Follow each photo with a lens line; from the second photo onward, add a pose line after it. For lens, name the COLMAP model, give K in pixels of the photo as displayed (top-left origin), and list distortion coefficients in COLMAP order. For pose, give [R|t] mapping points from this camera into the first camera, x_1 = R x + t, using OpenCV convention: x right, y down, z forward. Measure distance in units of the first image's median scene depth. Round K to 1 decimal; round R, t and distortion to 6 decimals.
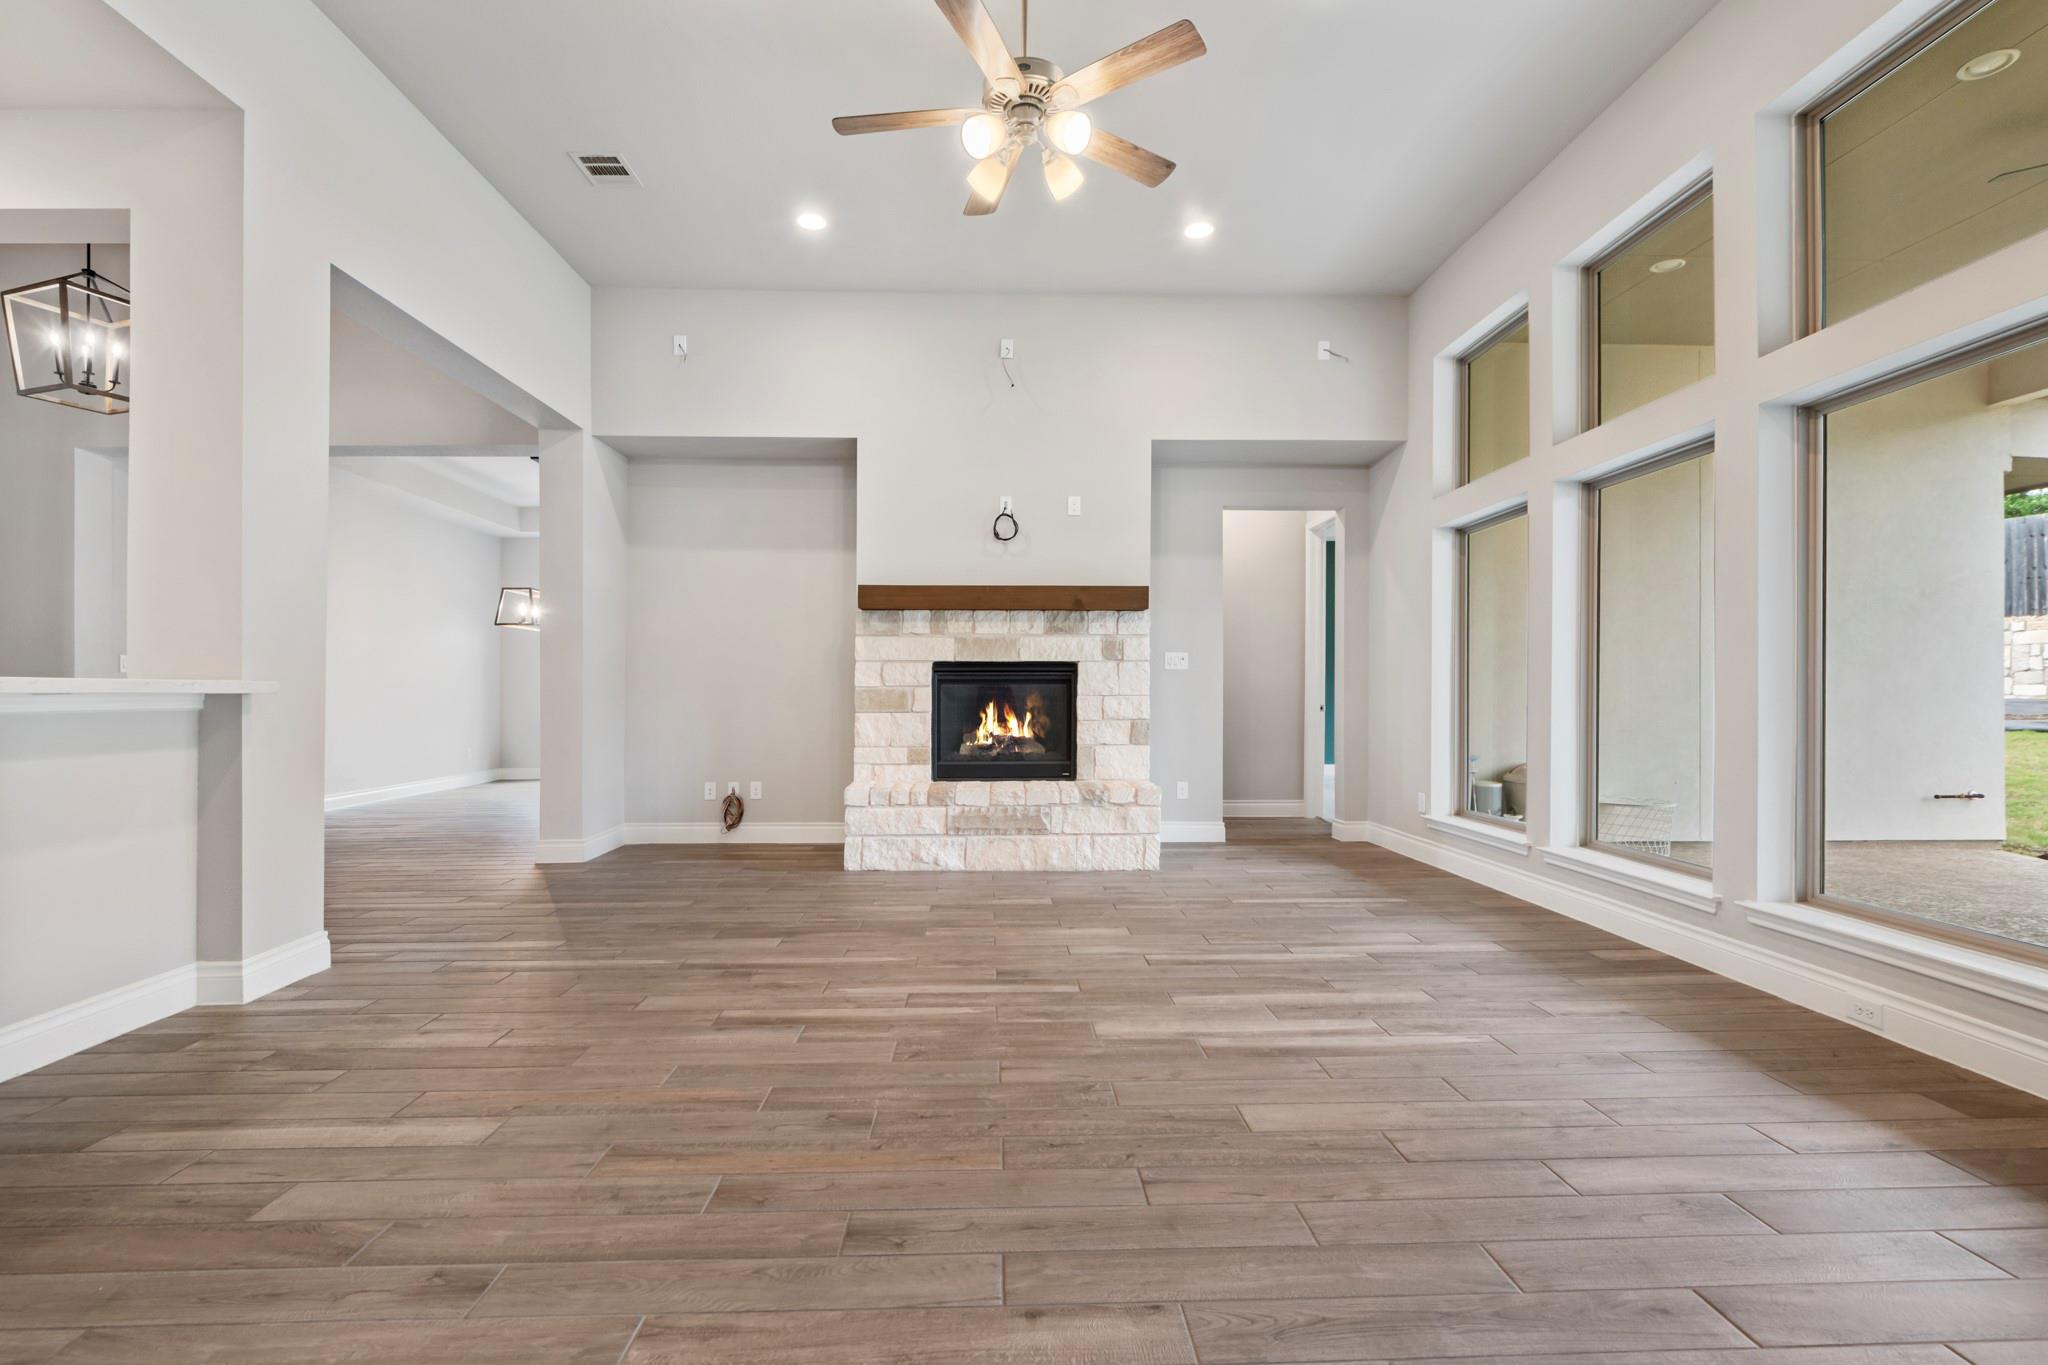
lens RADIAL K [[943.5, 0, 1024.0], [0, 943.5, 682.5], [0, 0, 1]] dist [0.013947, -0.013100]
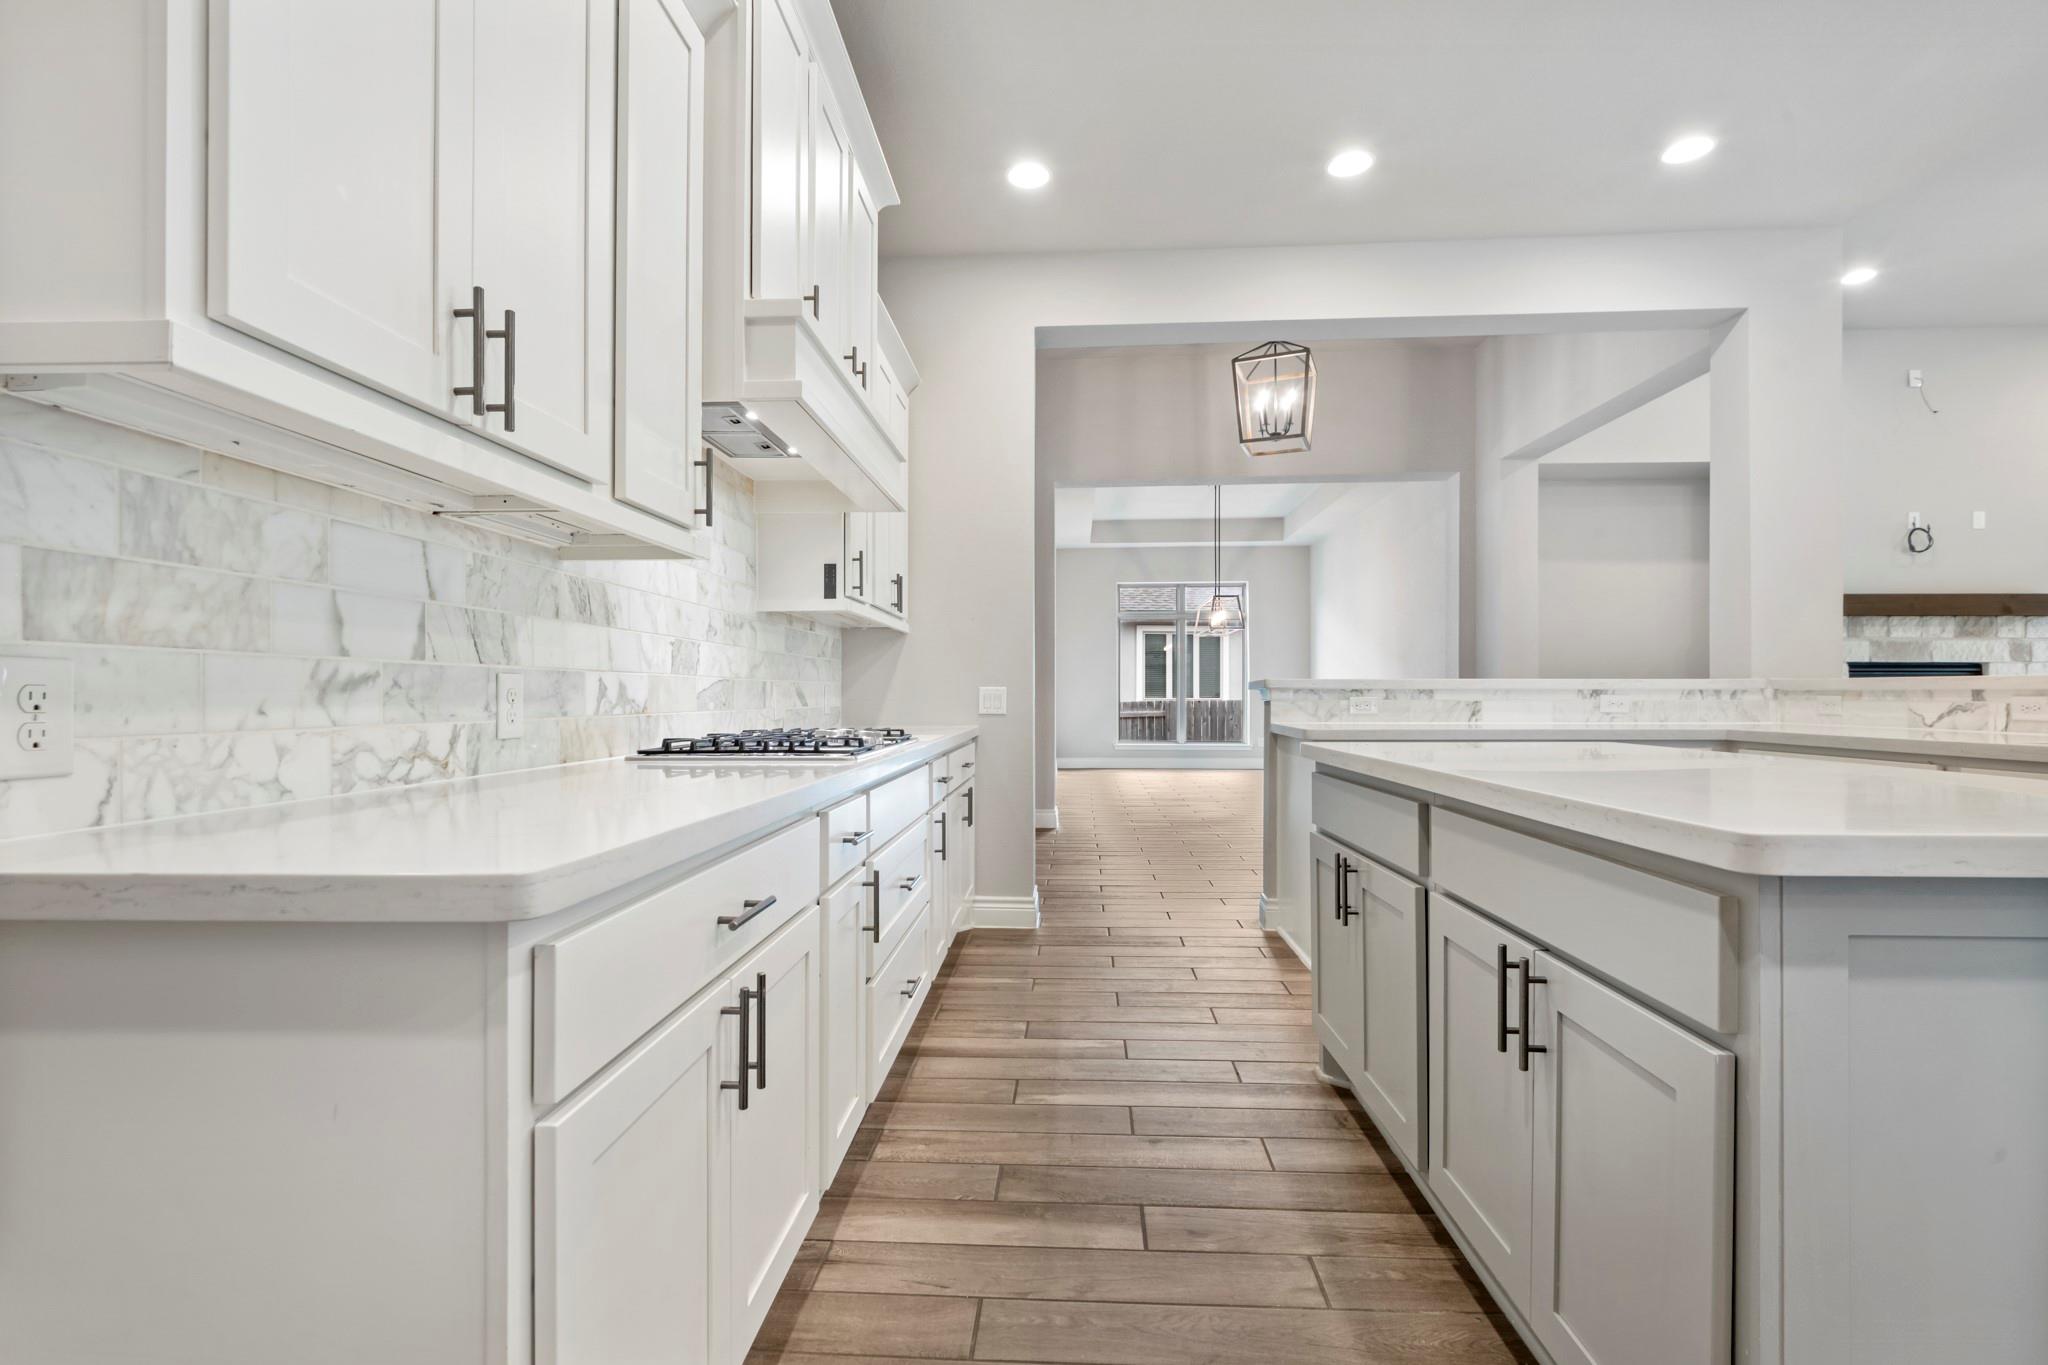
lens RADIAL K [[948.4, 0, 1020.7], [0, 948.4, 691.1], [0, 0, 1]] dist [0.003309, -0.006484]
pose [[0.995330, 0.004019, -0.096443, -1.559080], [-0.002977, 0.999936, 0.010946, 0.002259], [0.096481, -0.010607, 0.995278, -0.317443]]
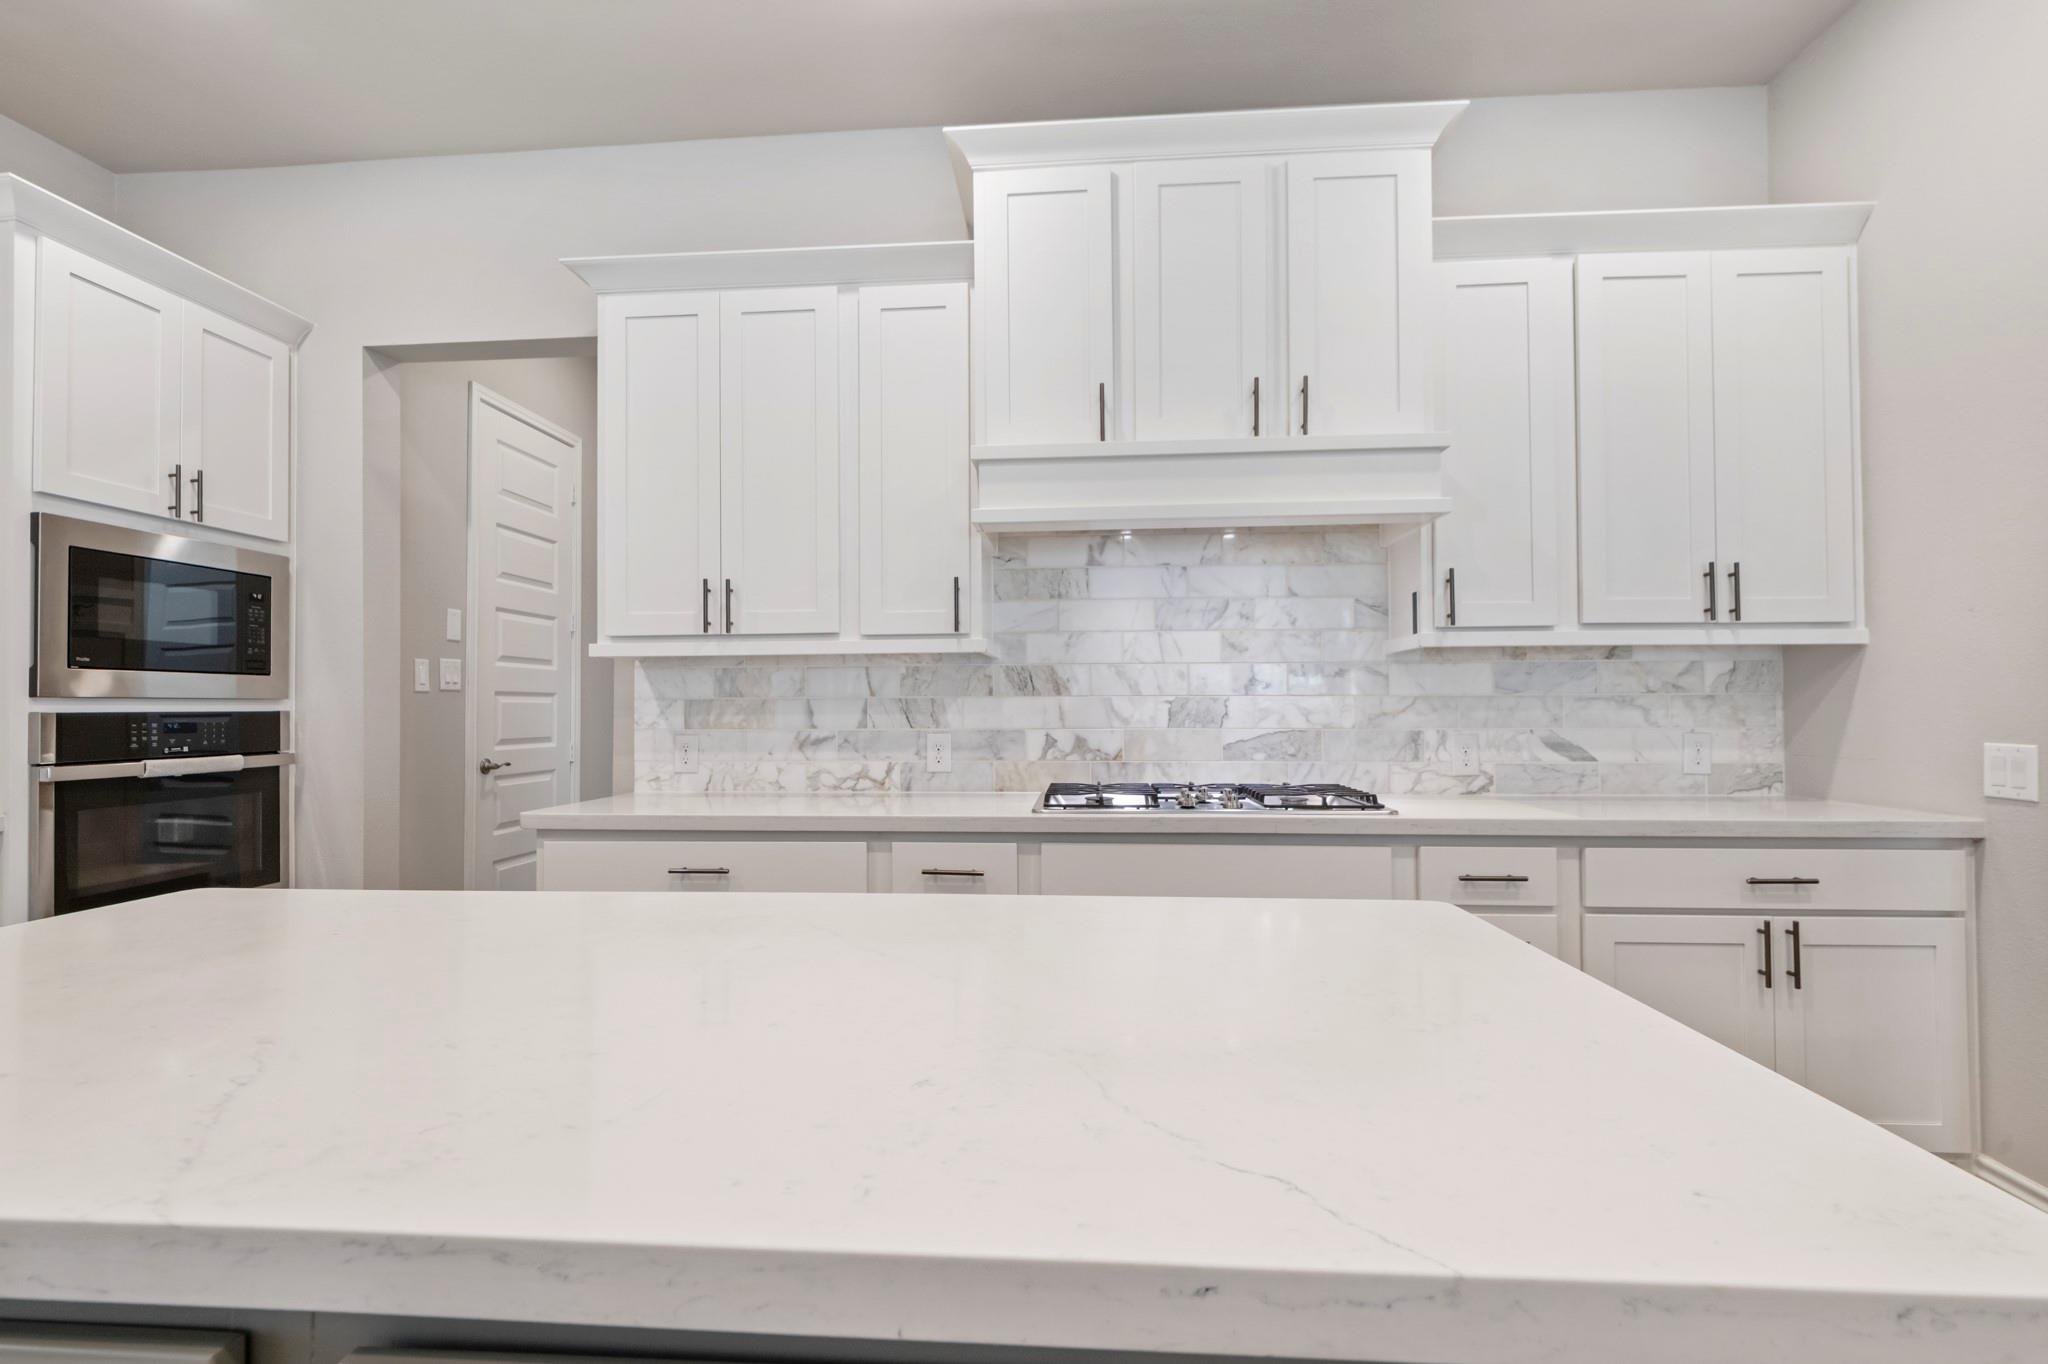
lens RADIAL K [[948.4, 0, 1020.7], [0, 948.4, 690.6], [0, 0, 1]] dist [0.003309, -0.006484]
pose [[-0.120499, -0.008024, -0.992681, -1.068383], [0.020568, 0.999733, -0.010578, -0.027188], [0.992500, -0.021692, -0.120301, 0.306983]]
